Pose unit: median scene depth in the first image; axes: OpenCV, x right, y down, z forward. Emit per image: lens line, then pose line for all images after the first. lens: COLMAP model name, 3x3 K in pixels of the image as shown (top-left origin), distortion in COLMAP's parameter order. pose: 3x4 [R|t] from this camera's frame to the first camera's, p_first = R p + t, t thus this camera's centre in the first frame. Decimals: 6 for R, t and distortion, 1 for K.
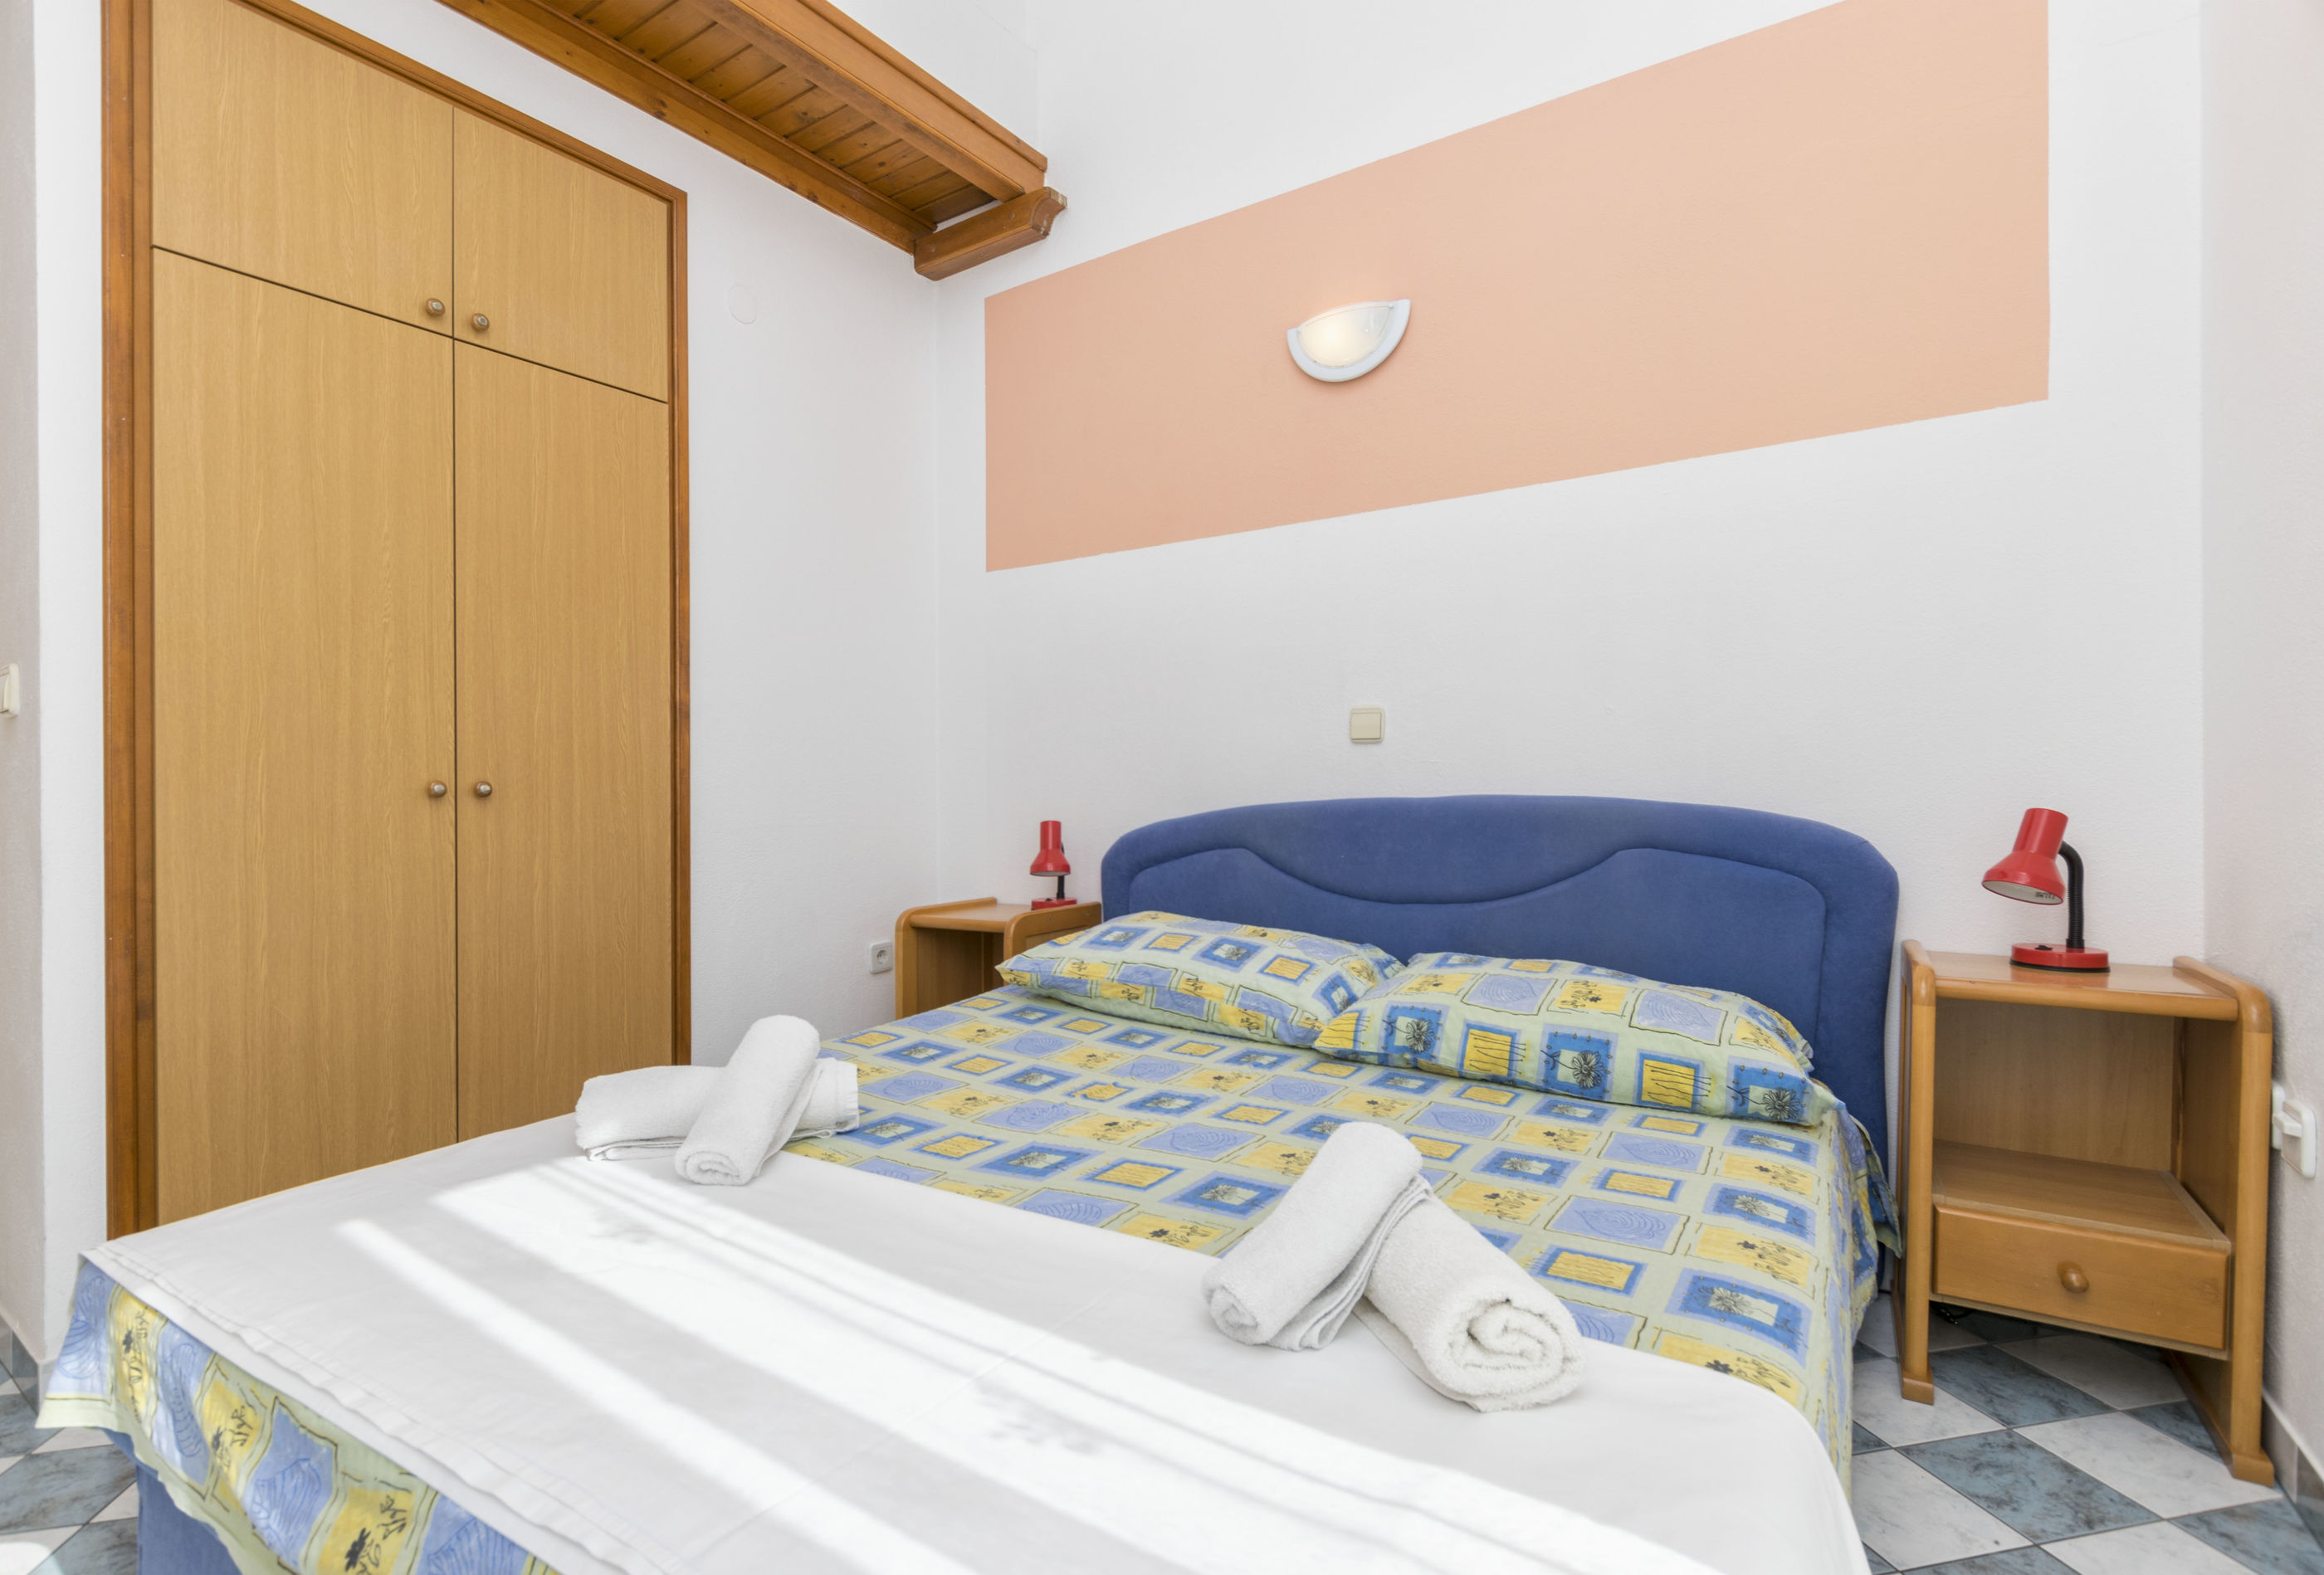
lens RADIAL K [[1098.6, 0, 1160.0], [0, 1098.6, 789.8], [0, 0, 1]] dist [0.014956, 0.000246]
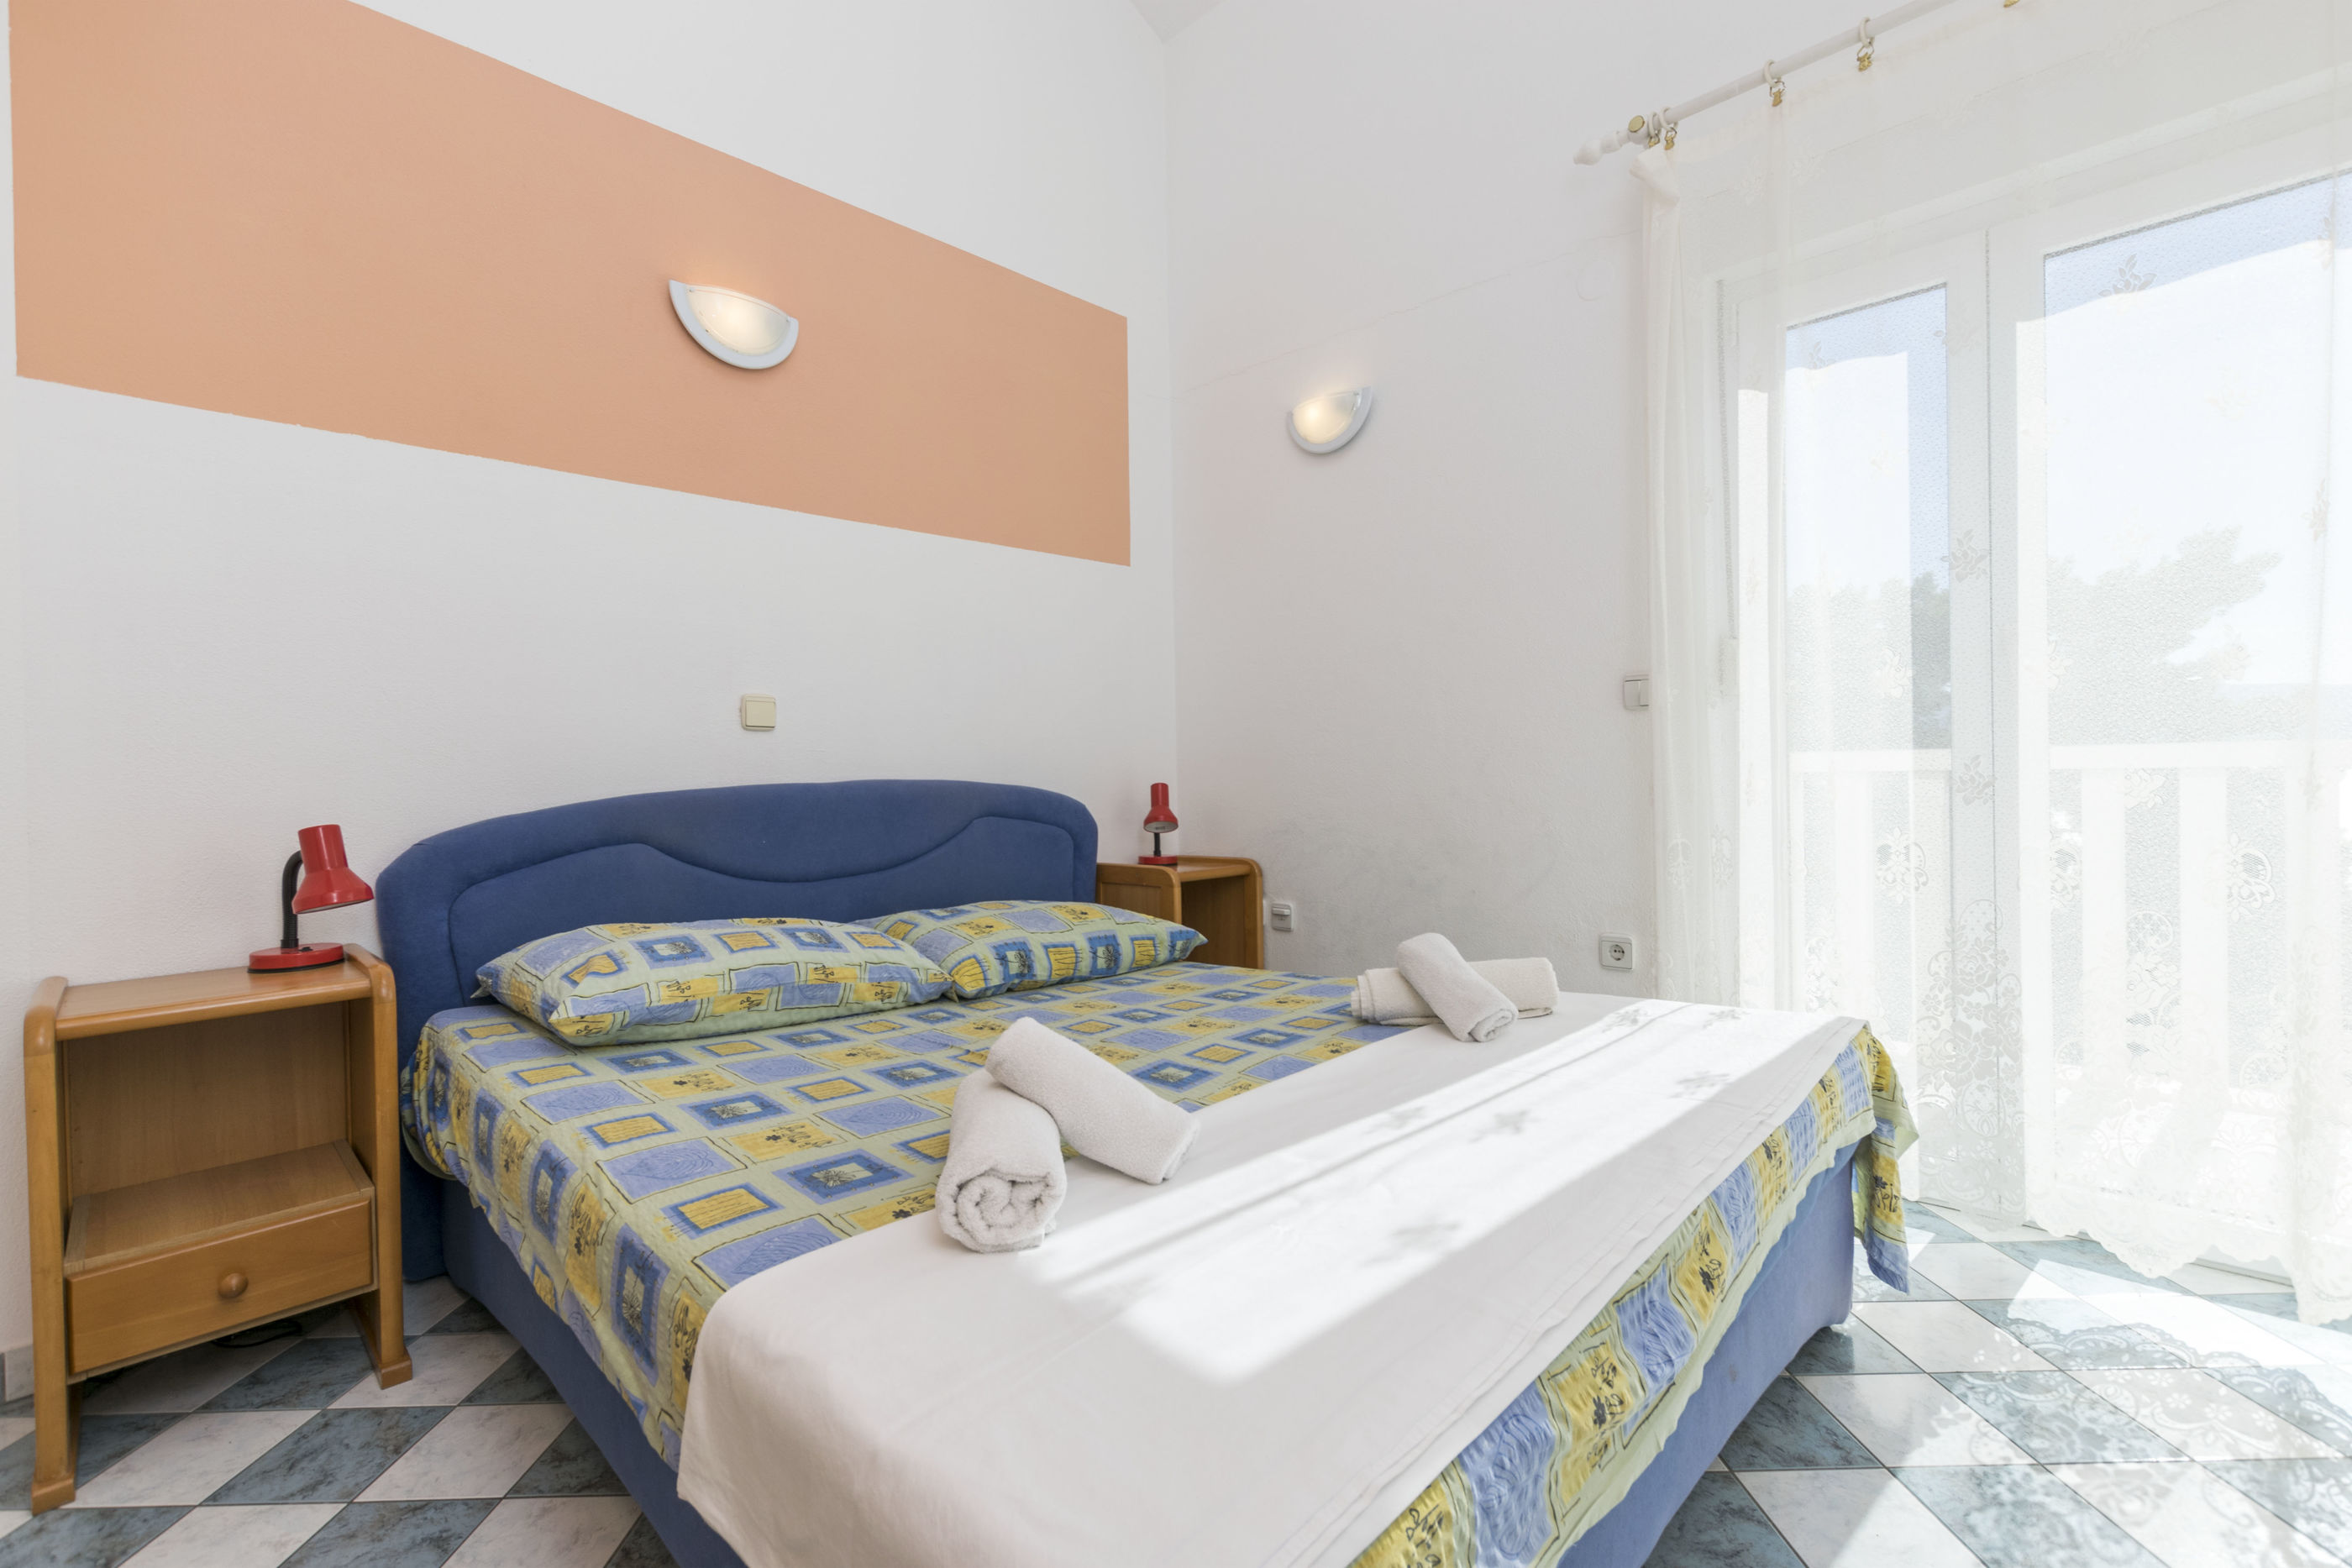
lens RADIAL K [[1040.2, 0, 1165.5], [0, 1040.2, 783.5], [0, 0, 1]] dist [0.001055, 0.000321]
pose [[0.206280, -0.003224, 0.978488, -0.685449], [0.016461, 0.999865, -0.000176, 0.013460], [-0.978355, 0.016143, 0.206305, 0.437476]]
